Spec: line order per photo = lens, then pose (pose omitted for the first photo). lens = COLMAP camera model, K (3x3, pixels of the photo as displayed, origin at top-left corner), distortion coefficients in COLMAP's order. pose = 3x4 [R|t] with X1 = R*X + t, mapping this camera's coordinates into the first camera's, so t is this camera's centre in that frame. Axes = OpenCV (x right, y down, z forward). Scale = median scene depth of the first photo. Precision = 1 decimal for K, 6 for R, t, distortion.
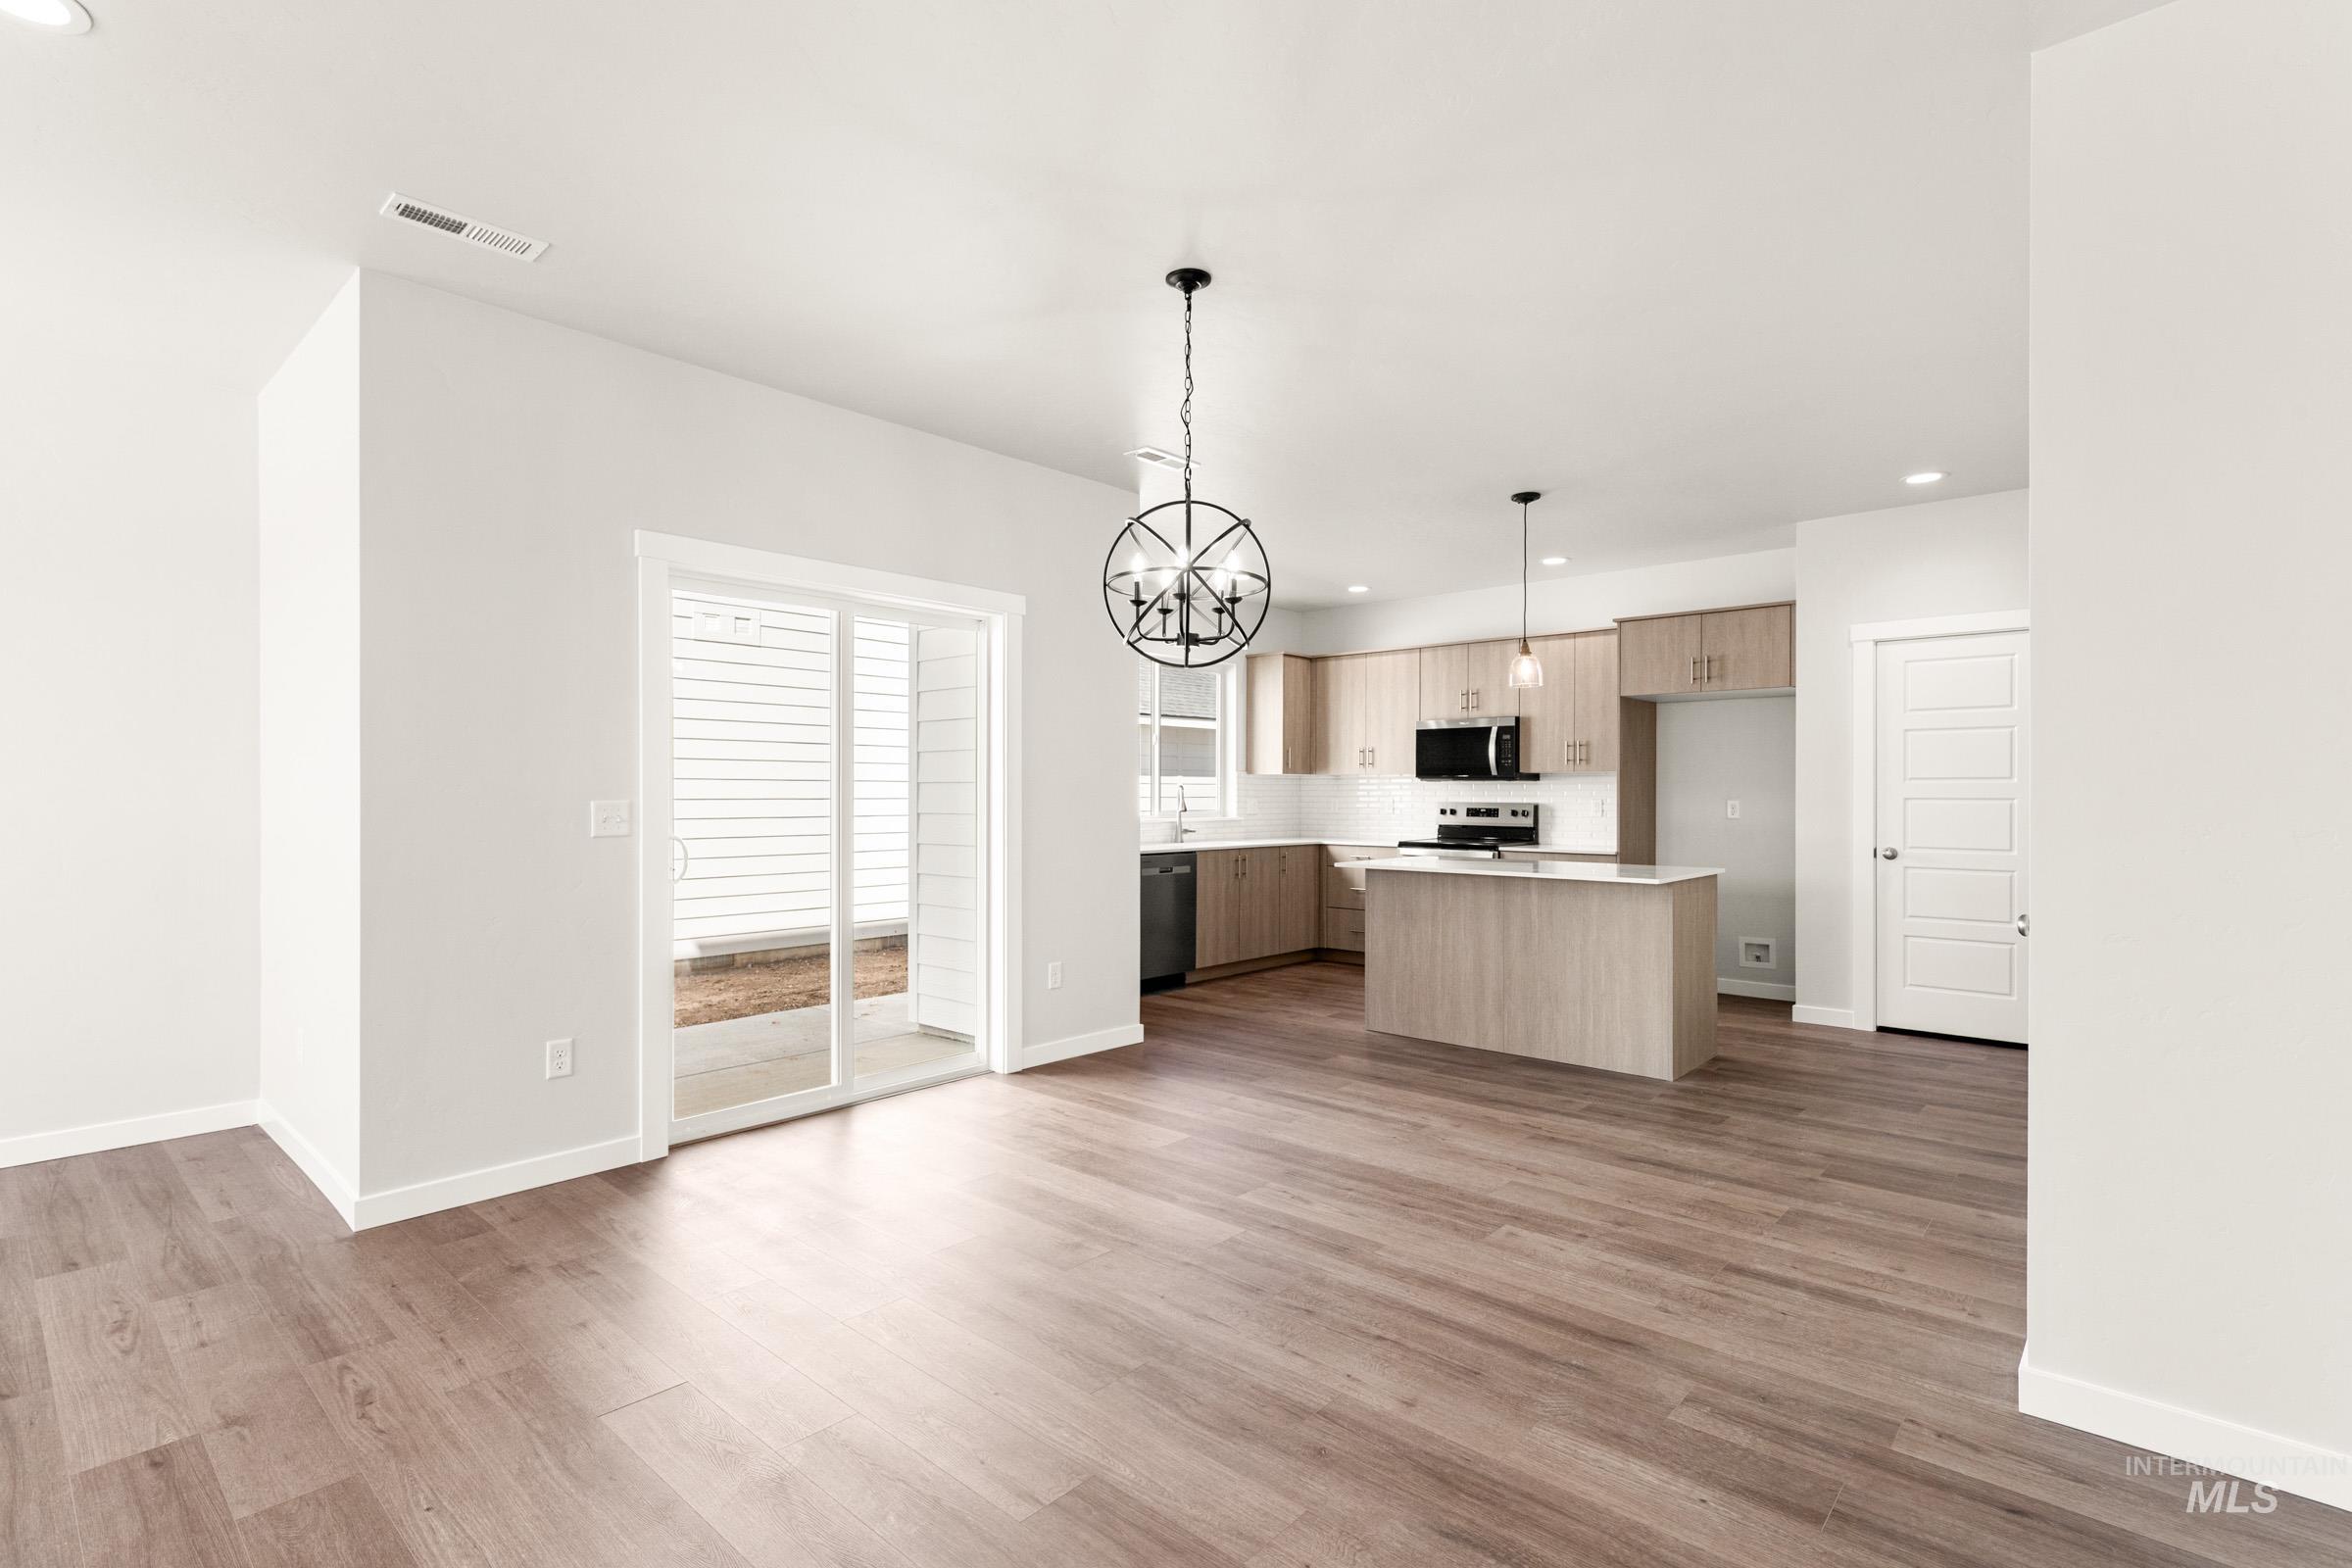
lens RADIAL K [[1119.6, 0, 1165.7], [0, 1119.6, 792.5], [0, 0, 1]] dist [0.003957, -0.000809]
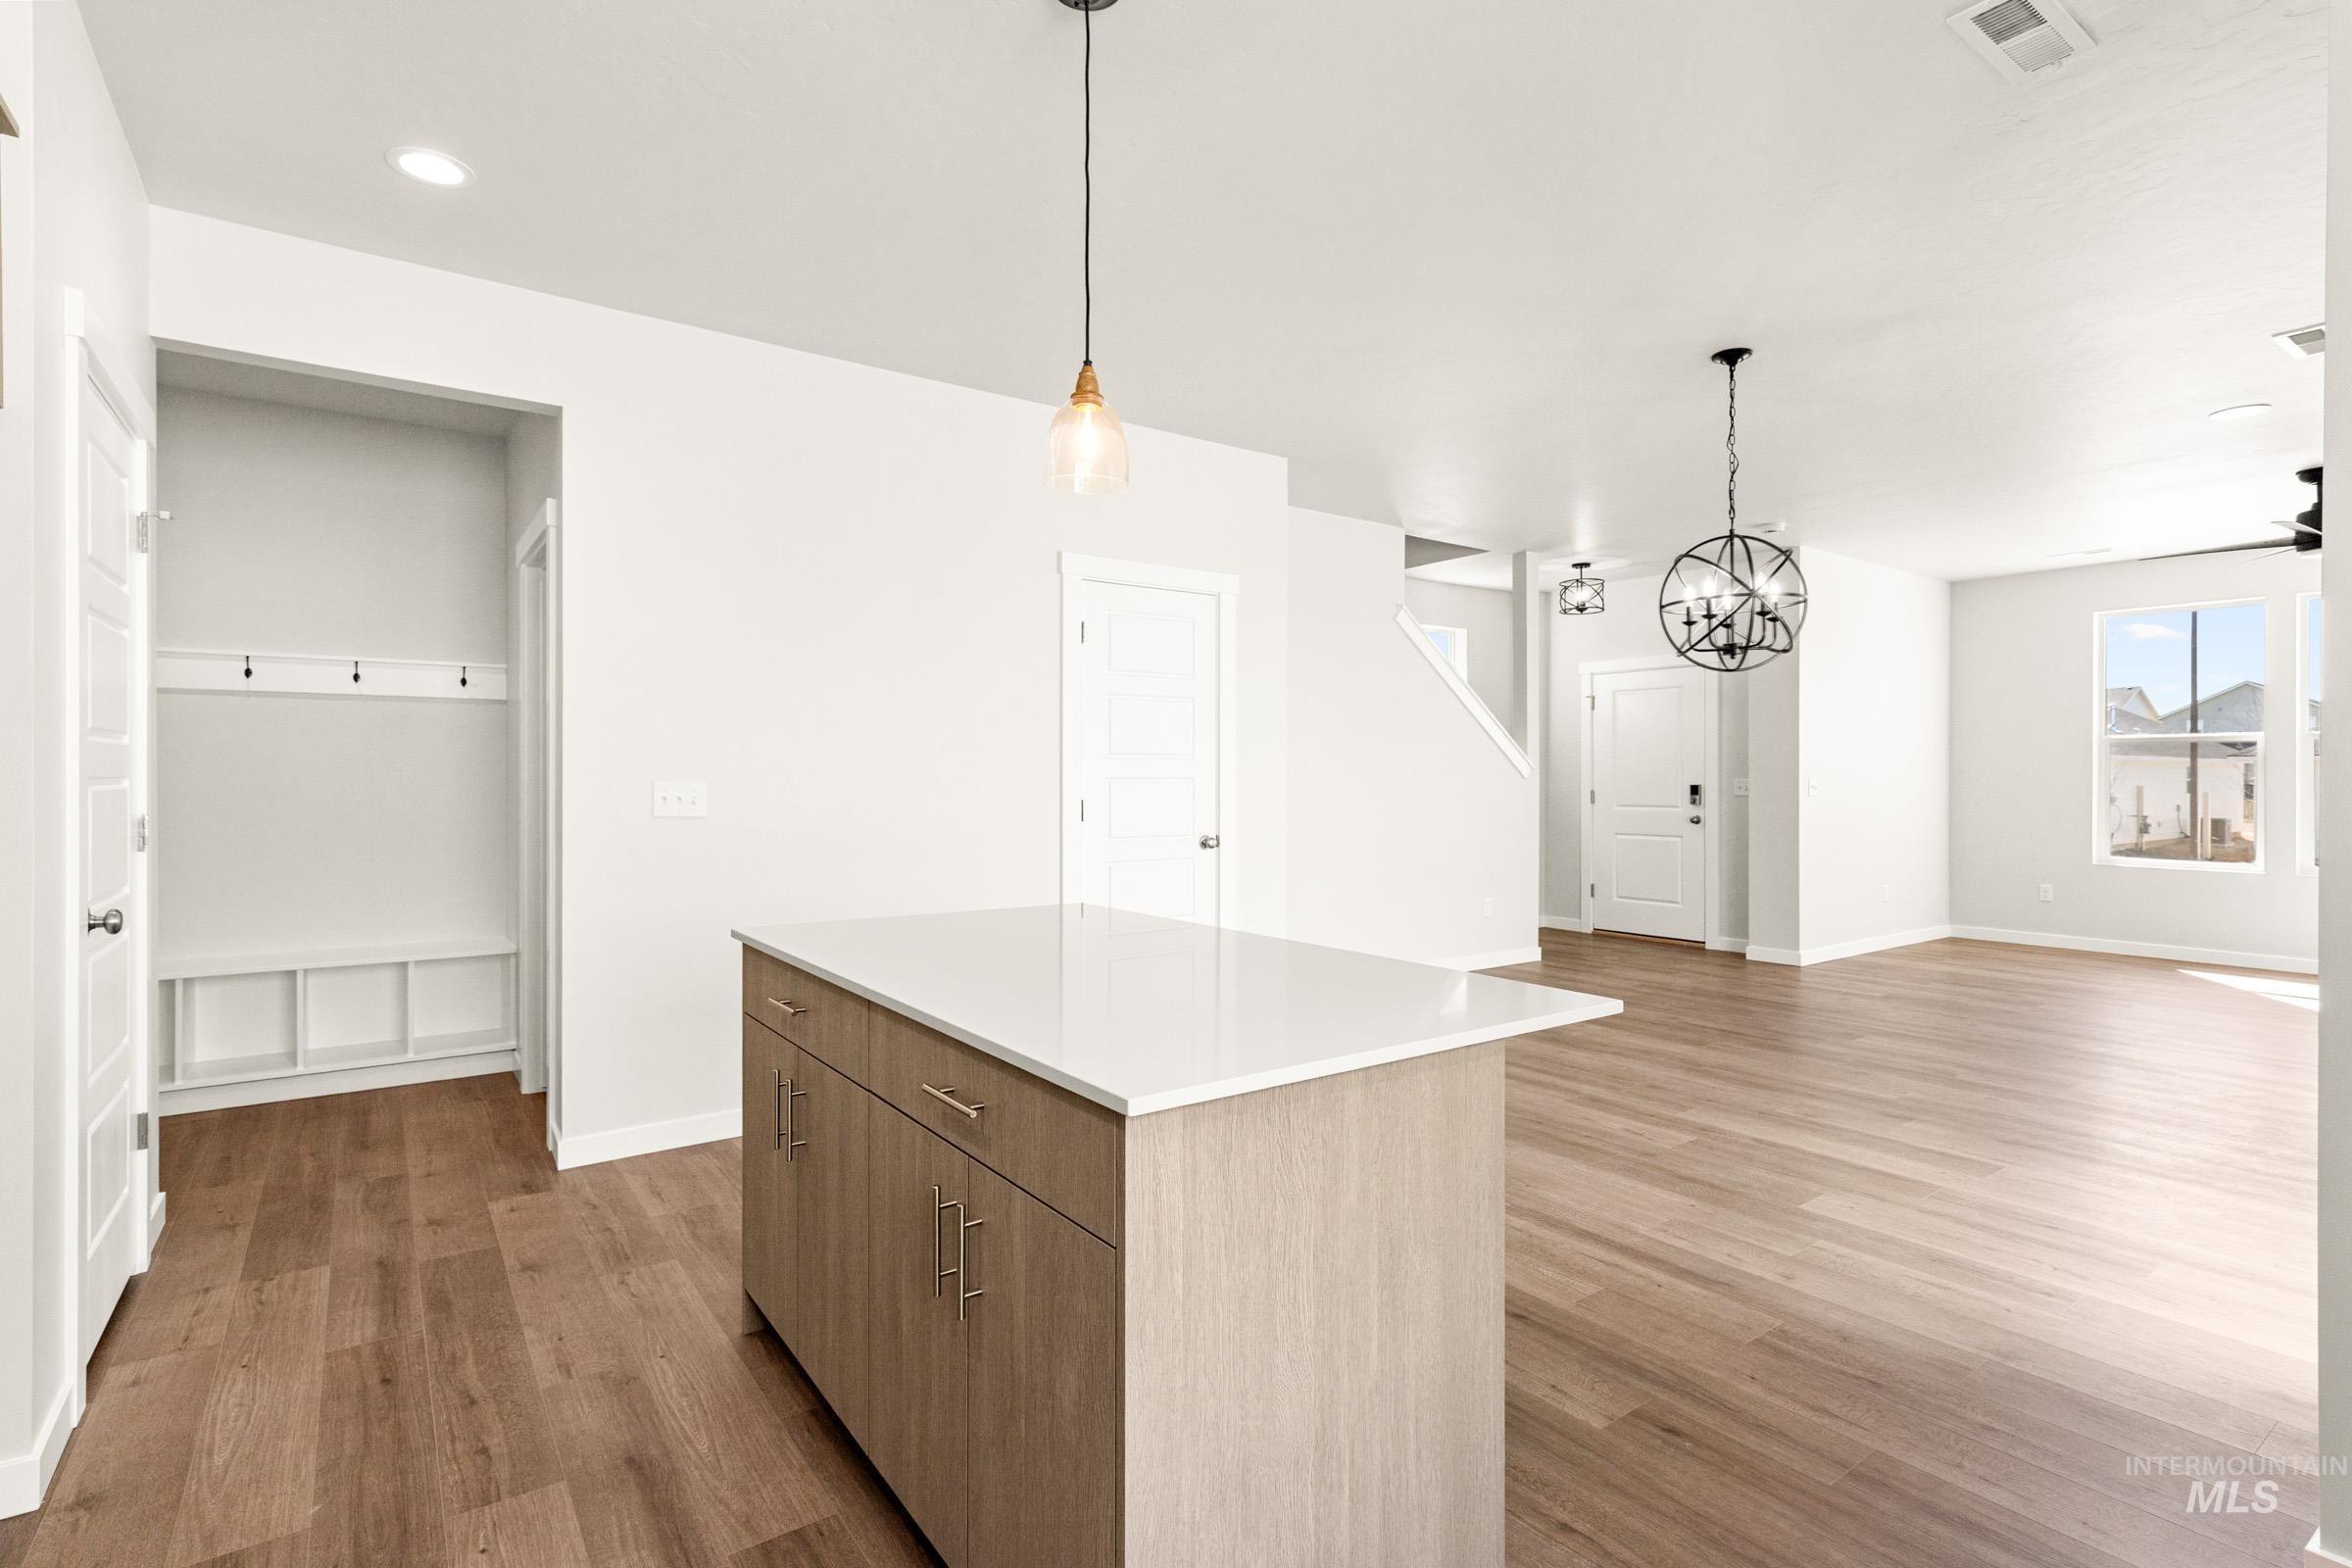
lens RADIAL K [[1119.6, 0, 1176.9], [0, 1119.6, 781.6], [0, 0, 1]] dist [0.003957, -0.000809]
pose [[-0.979721, -0.004069, 0.200324, 0.204606], [-0.003147, 0.999983, 0.004920, 0.003733], [-0.200340, 0.004190, -0.979717, 1.296237]]
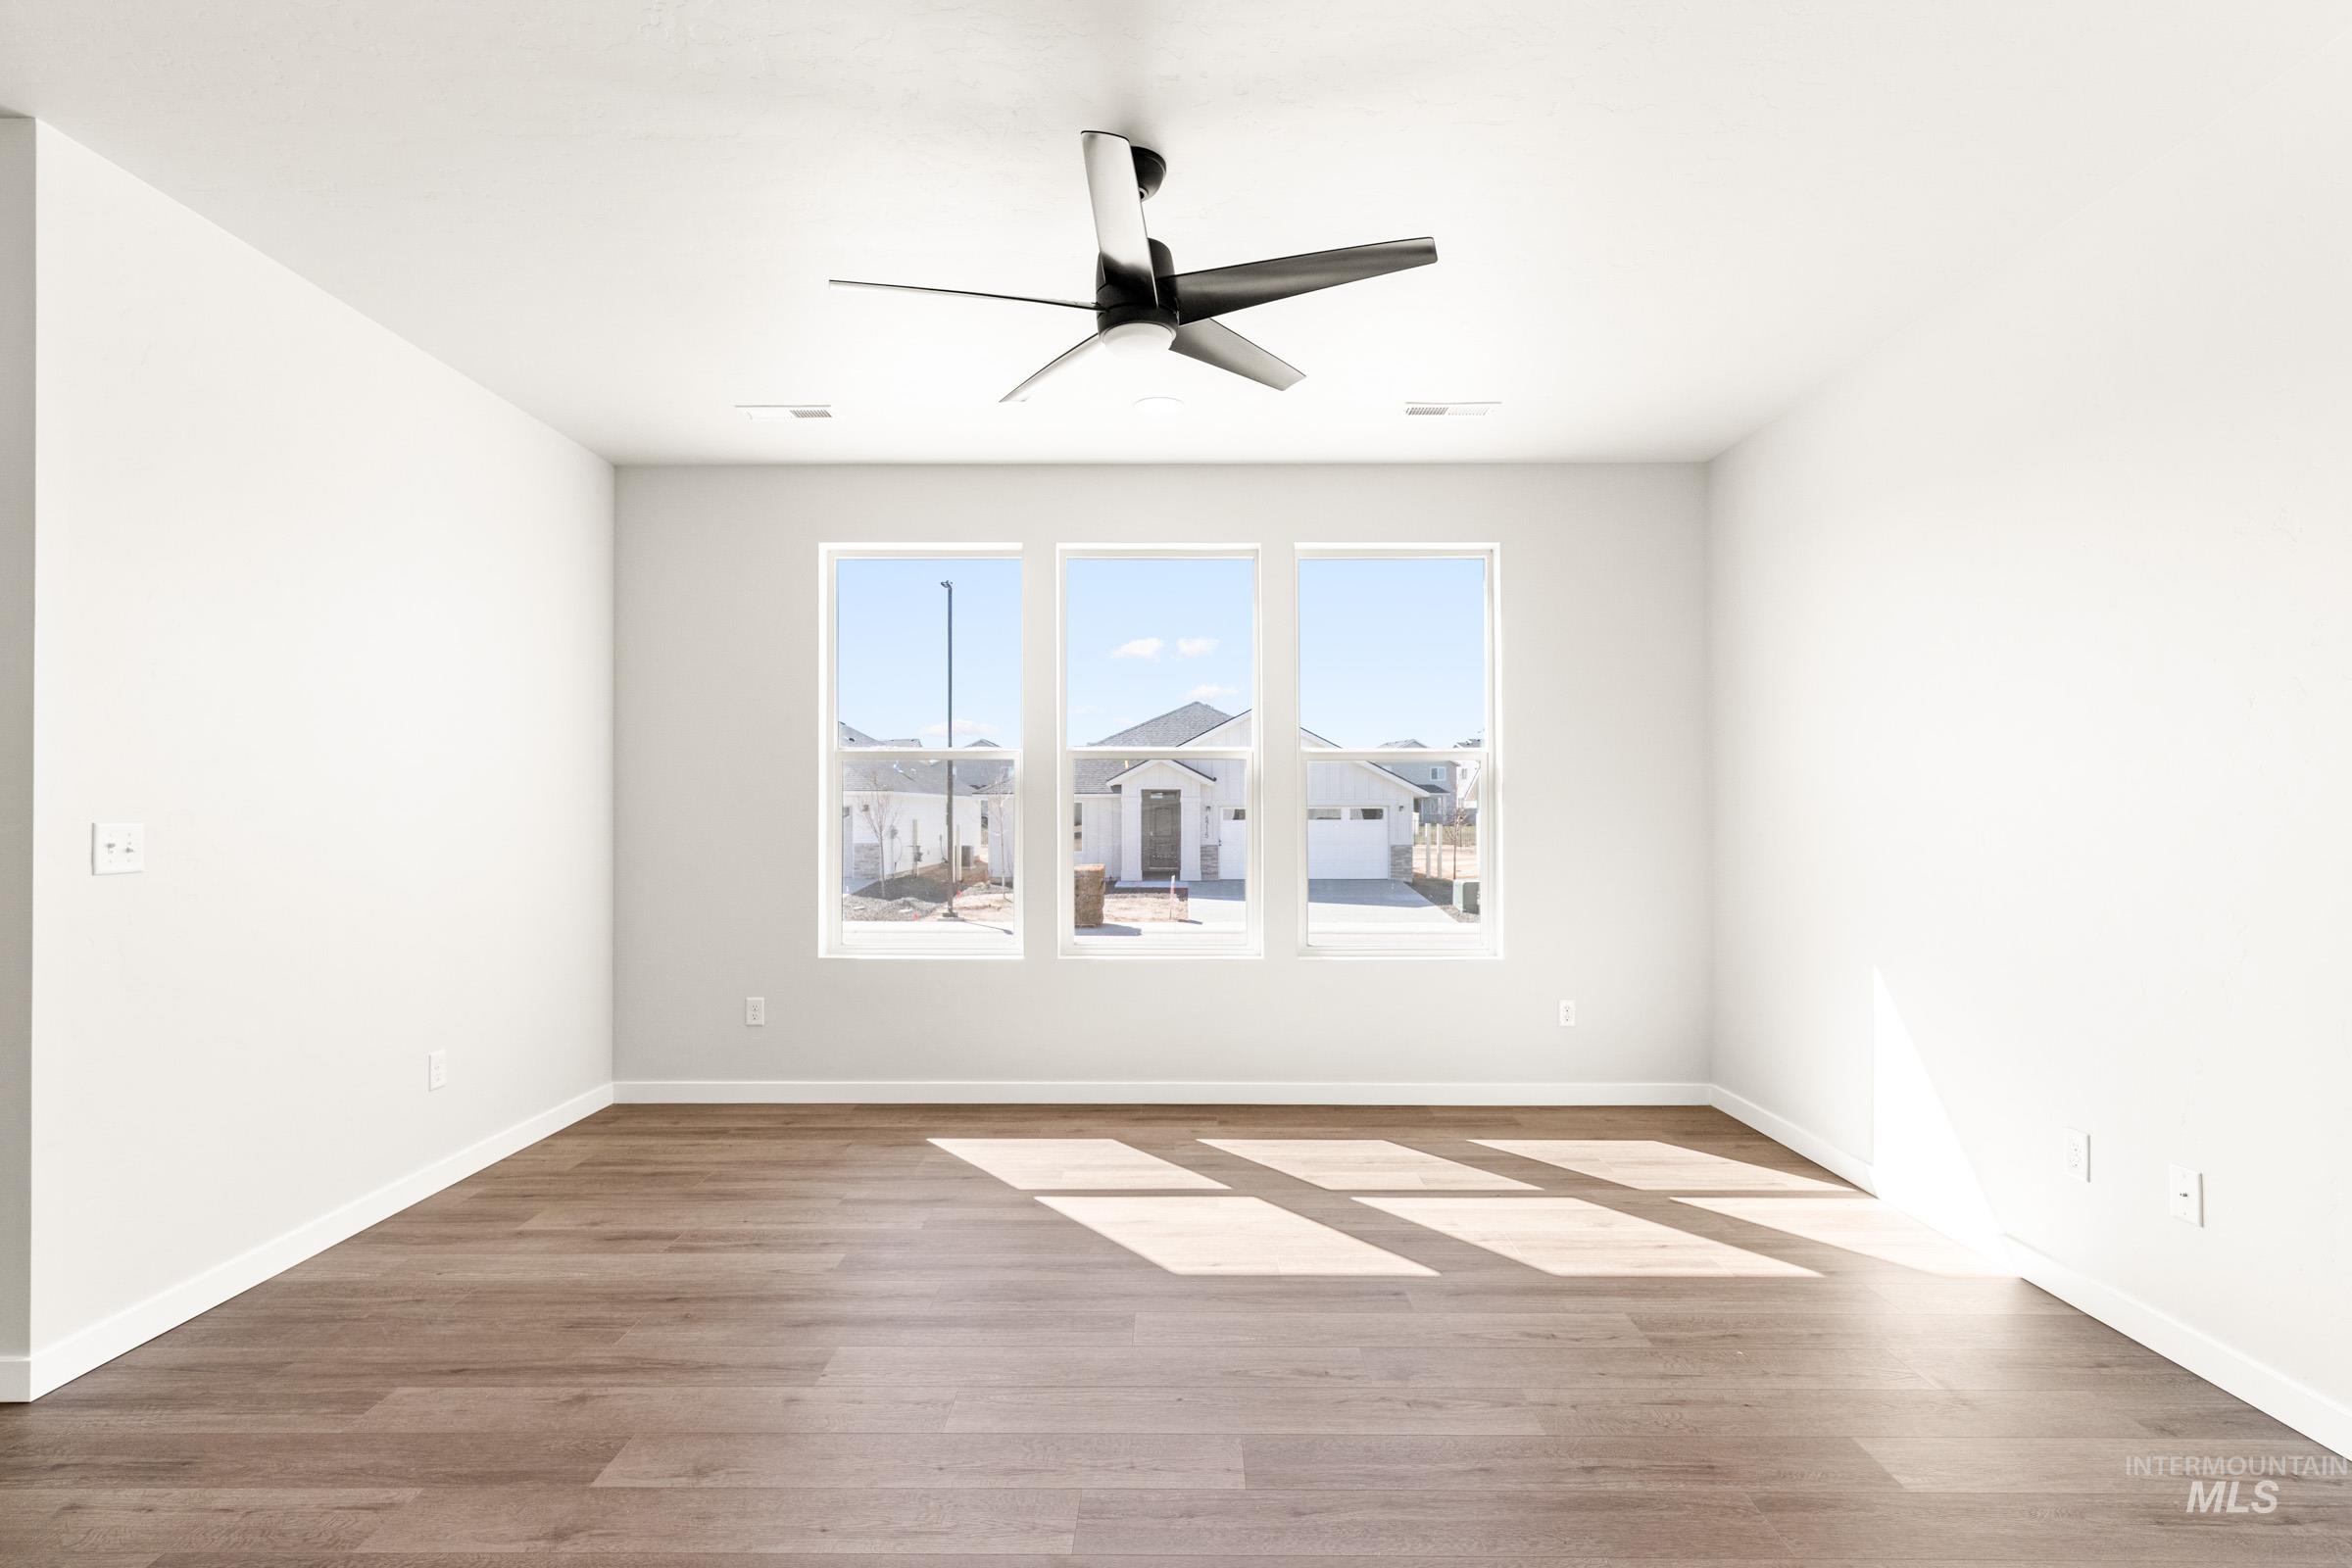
lens RADIAL K [[1119.6, 0, 1178.2], [0, 1119.6, 778.4], [0, 0, 1]] dist [0.003957, -0.000809]
pose [[-0.742538, -0.022342, -0.669431, -0.264672], [-0.002050, 0.999515, -0.031084, -0.000763], [0.669800, -0.021709, -0.742224, 0.513016]]
